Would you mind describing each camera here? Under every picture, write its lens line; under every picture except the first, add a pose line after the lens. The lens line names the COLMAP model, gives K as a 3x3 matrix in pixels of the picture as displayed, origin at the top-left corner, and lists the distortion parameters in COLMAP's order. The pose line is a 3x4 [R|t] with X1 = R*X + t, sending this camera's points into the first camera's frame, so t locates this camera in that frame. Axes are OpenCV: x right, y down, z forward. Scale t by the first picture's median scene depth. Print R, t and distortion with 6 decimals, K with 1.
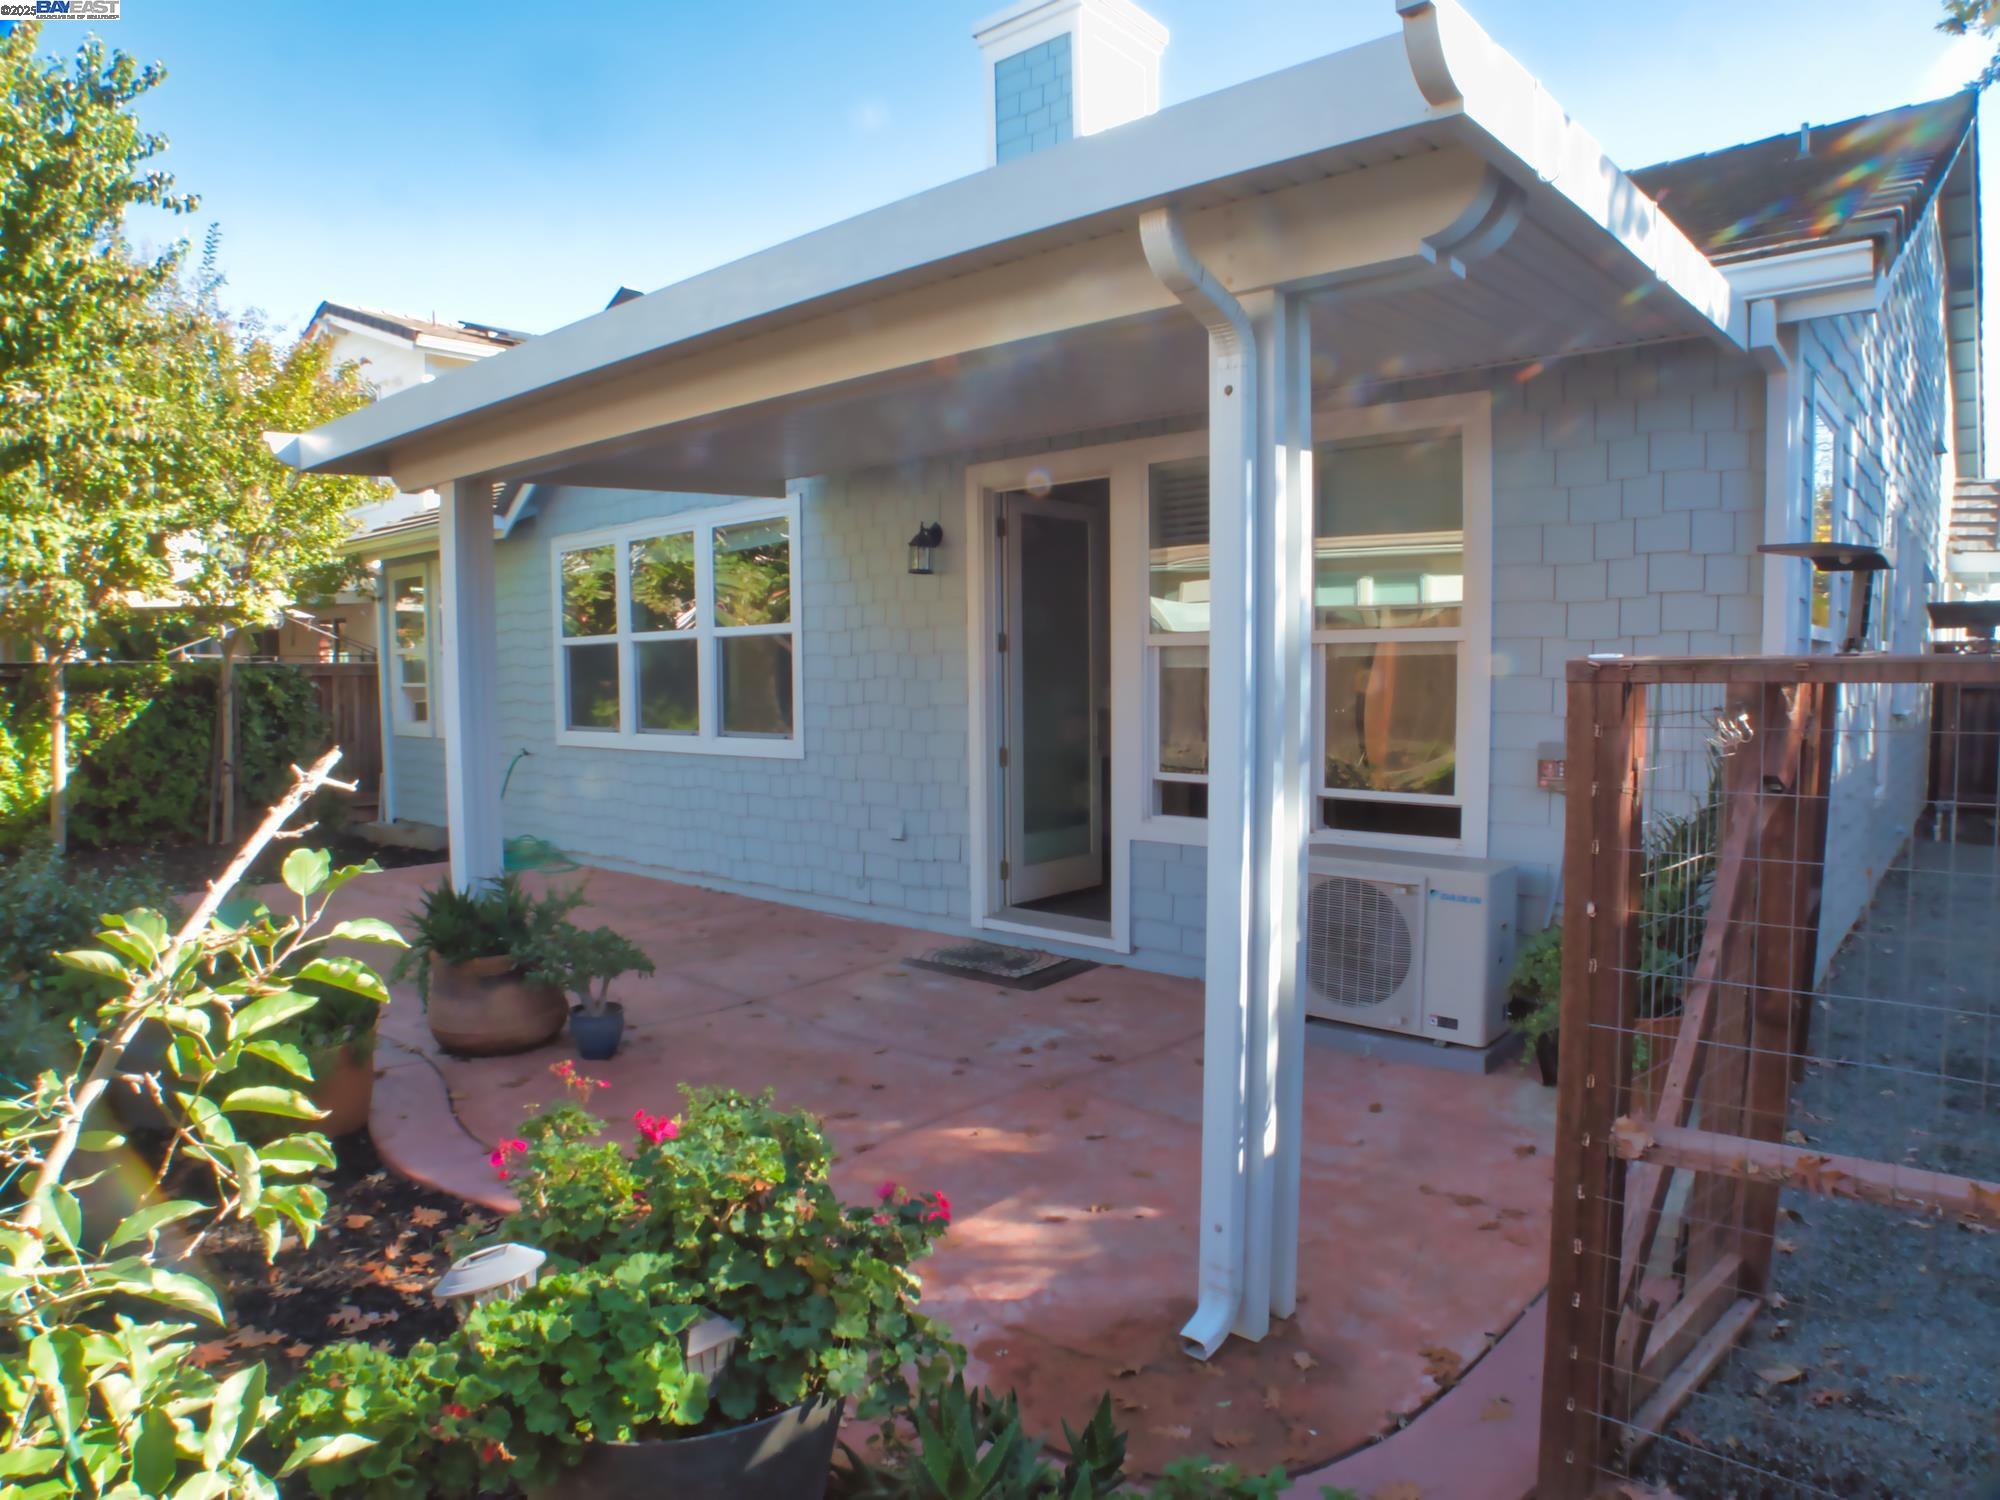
lens RADIAL K [[1236.2, 0, 1002.6], [0, 1236.2, 730.2], [0, 0, 1]] dist [-0.081886, 0.003597]
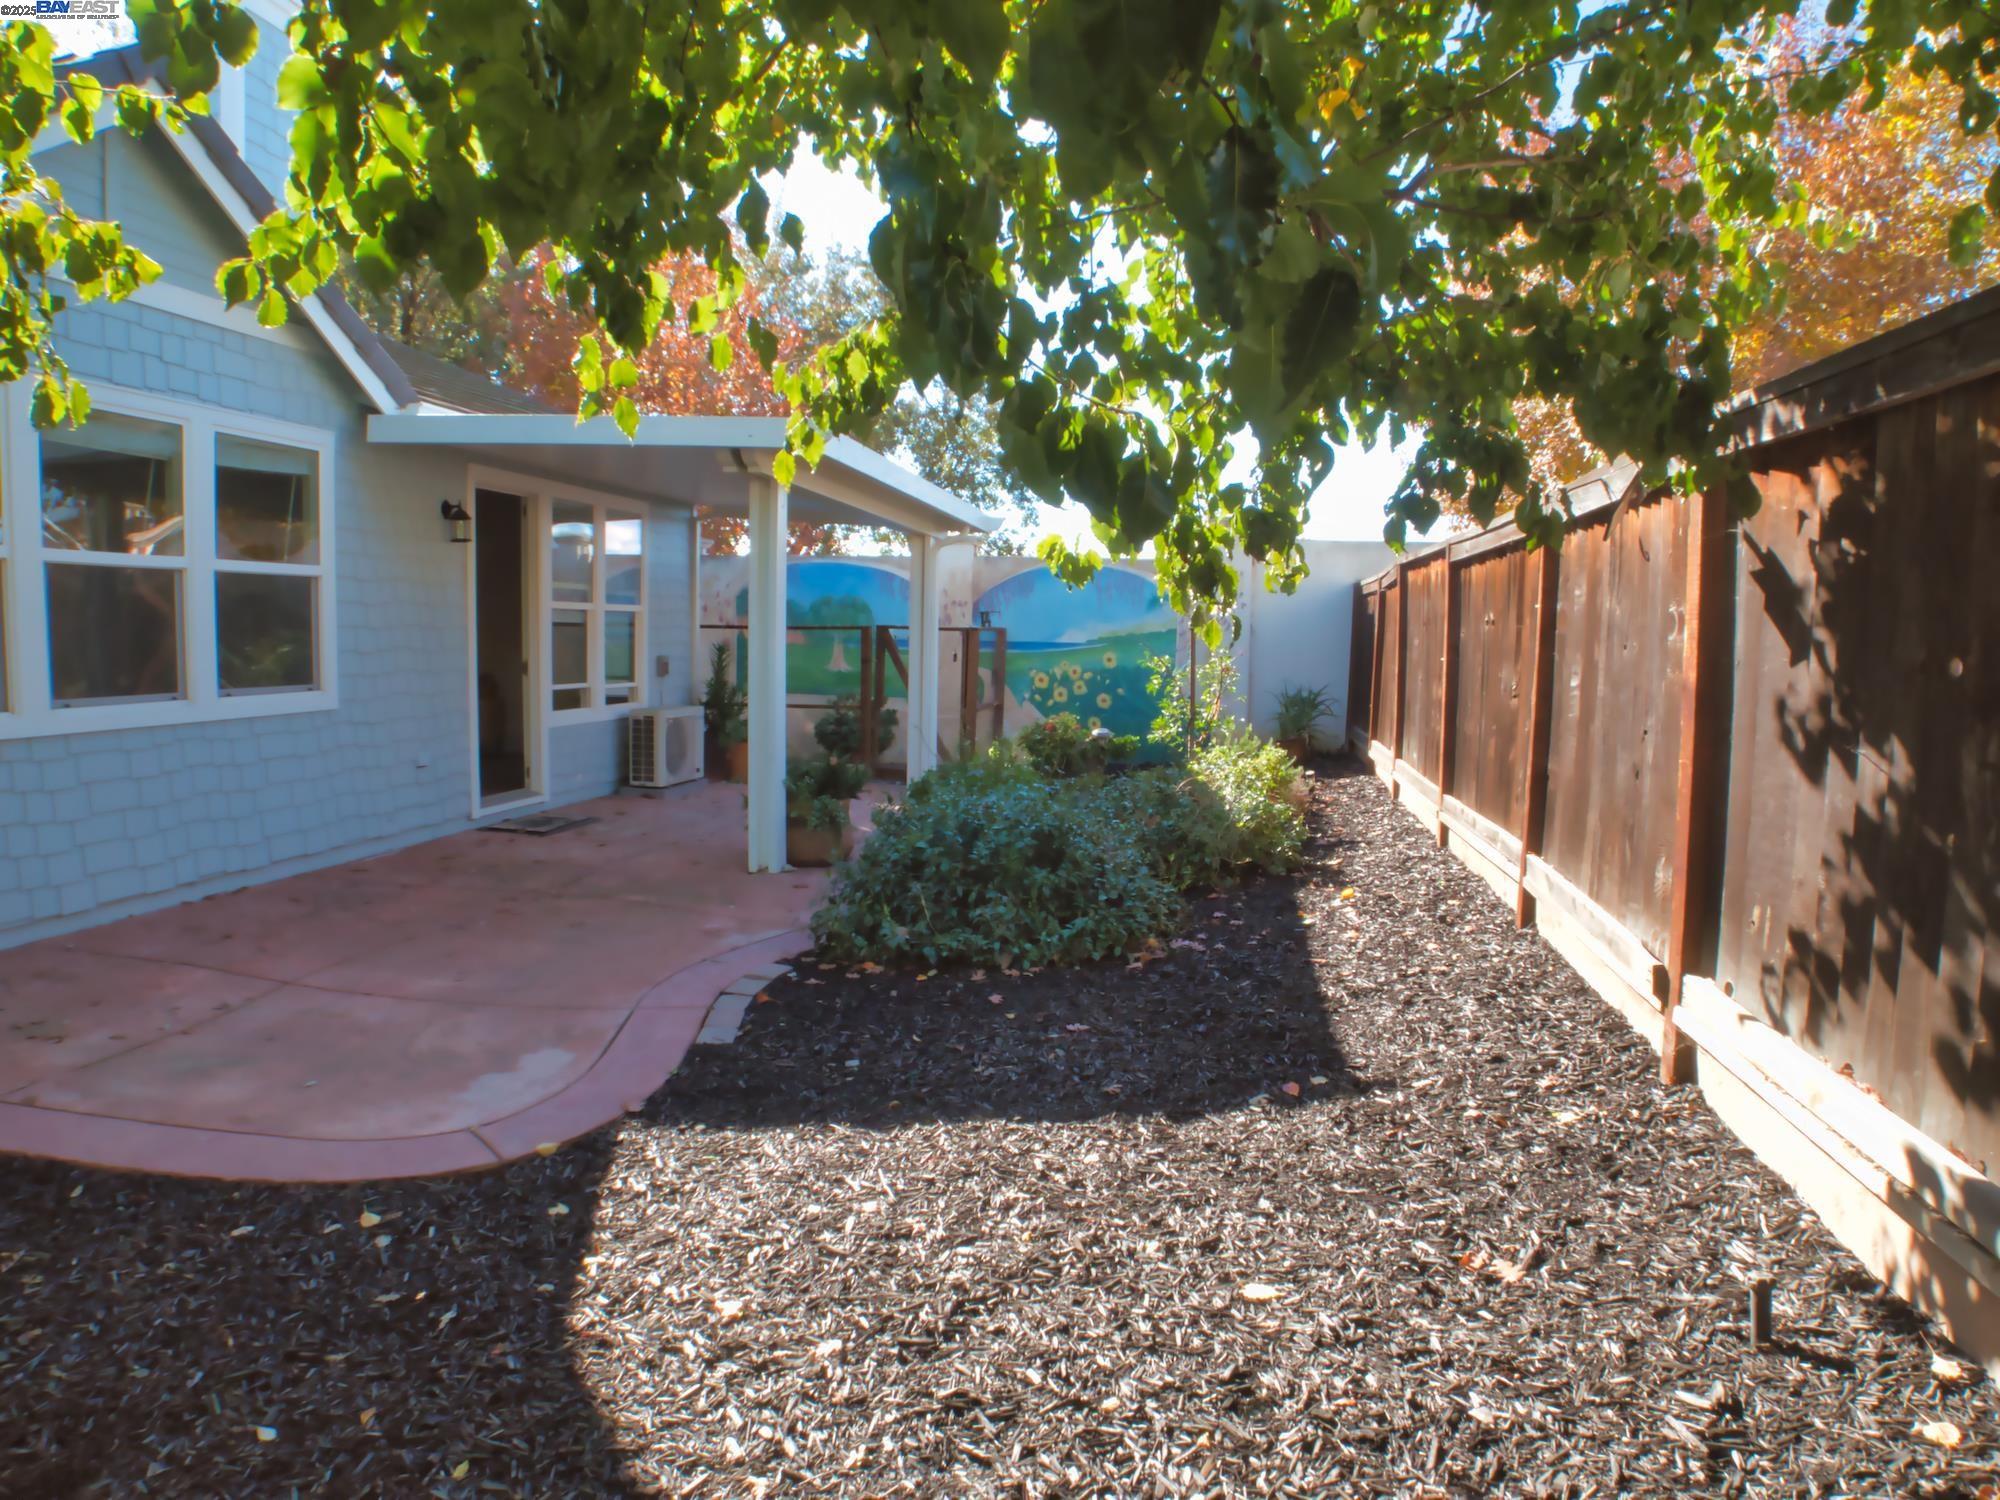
lens RADIAL K [[1236.2, 0, 1002.6], [0, 1236.2, 730.2], [0, 0, 1]] dist [-0.081886, 0.003597]
pose [[-0.518309, -0.074379, 0.851953, -1.181306], [0.017804, 0.995056, 0.097704, -0.041561], [-0.855008, 0.065809, -0.514422, 0.993725]]
